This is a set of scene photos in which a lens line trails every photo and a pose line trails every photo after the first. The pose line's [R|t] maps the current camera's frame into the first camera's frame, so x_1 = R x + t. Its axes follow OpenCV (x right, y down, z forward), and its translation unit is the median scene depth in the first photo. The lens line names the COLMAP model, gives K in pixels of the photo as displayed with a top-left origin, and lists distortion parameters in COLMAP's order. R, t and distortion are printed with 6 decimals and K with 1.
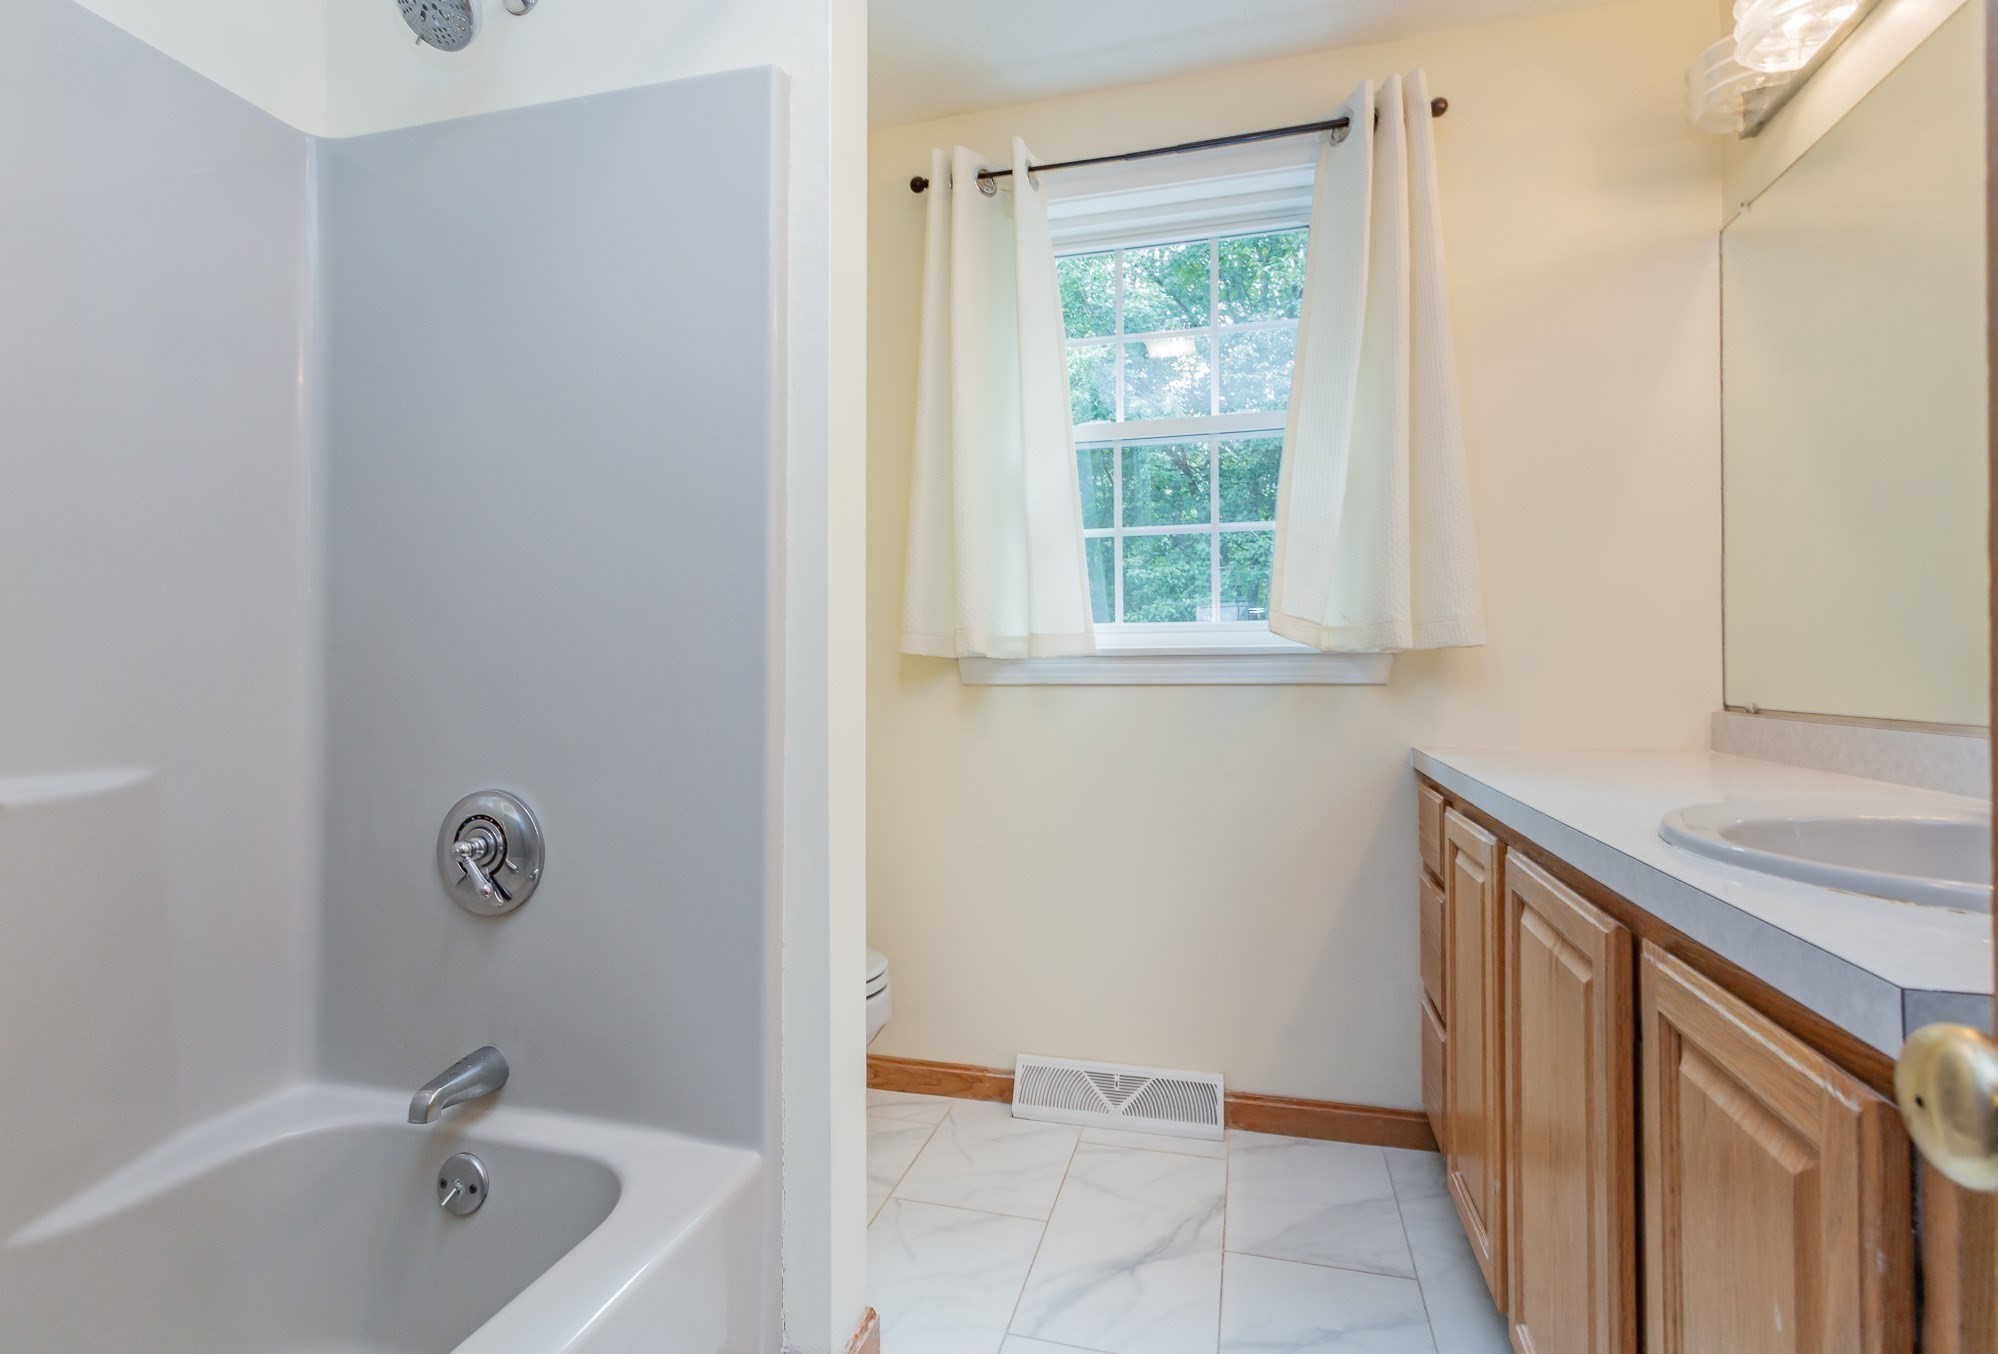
lens RADIAL K [[939.4, 0, 982.3], [0, 939.4, 680.4], [0, 0, 1]] dist [0.000124, 0.000391]
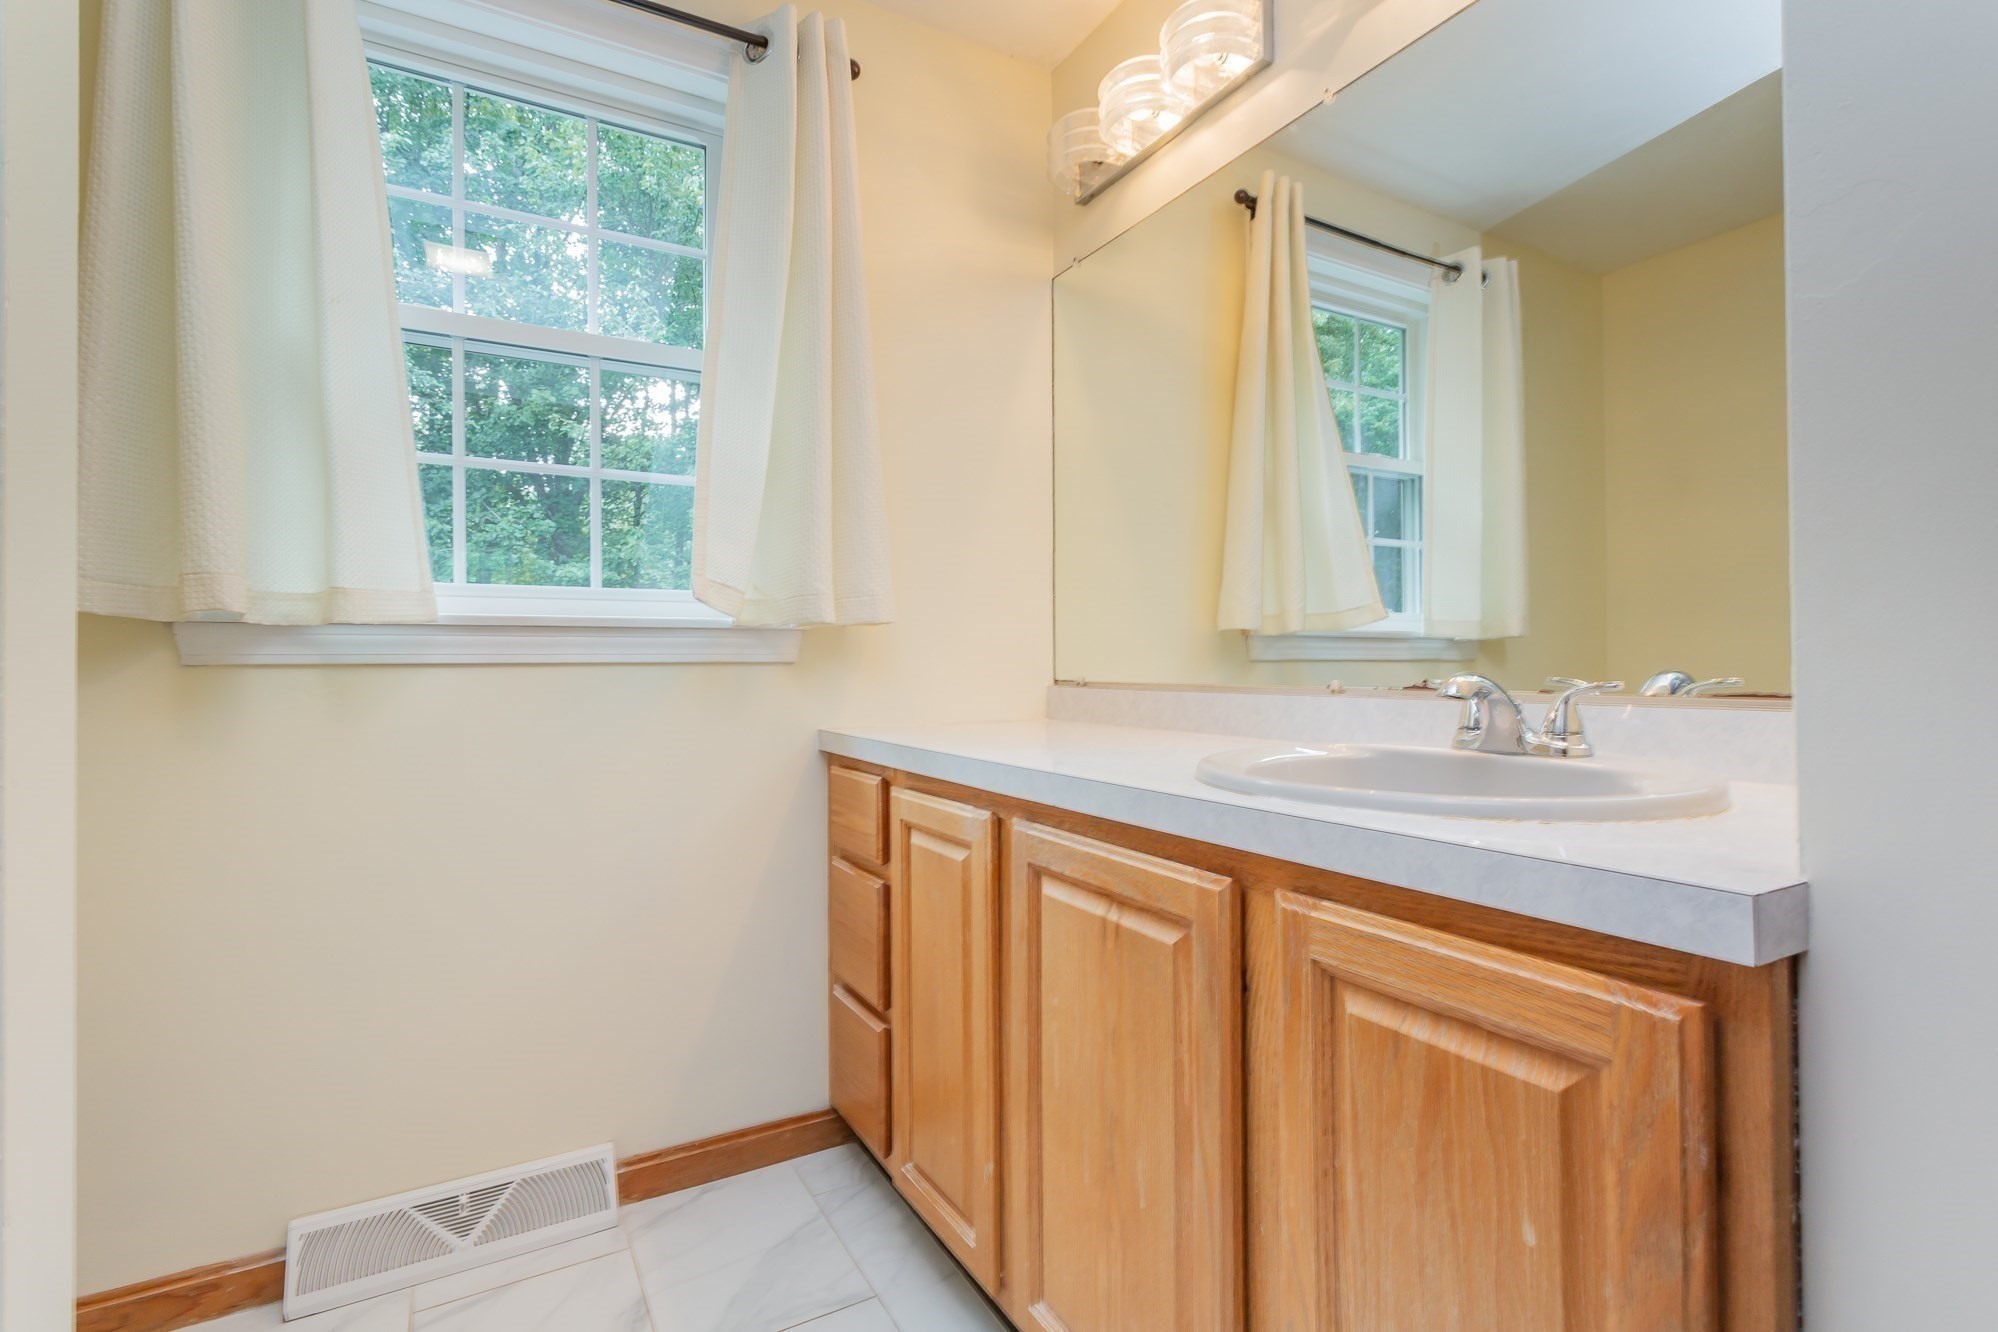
lens RADIAL K [[939.4, 0, 997.8], [0, 939.4, 665.7], [0, 0, 1]] dist [0.000124, 0.000391]
pose [[0.708546, 0.000197, 0.705665, -0.088561], [0.007577, 0.999940, -0.007886, 0.015707], [-0.705624, 0.010935, 0.708502, 0.195934]]
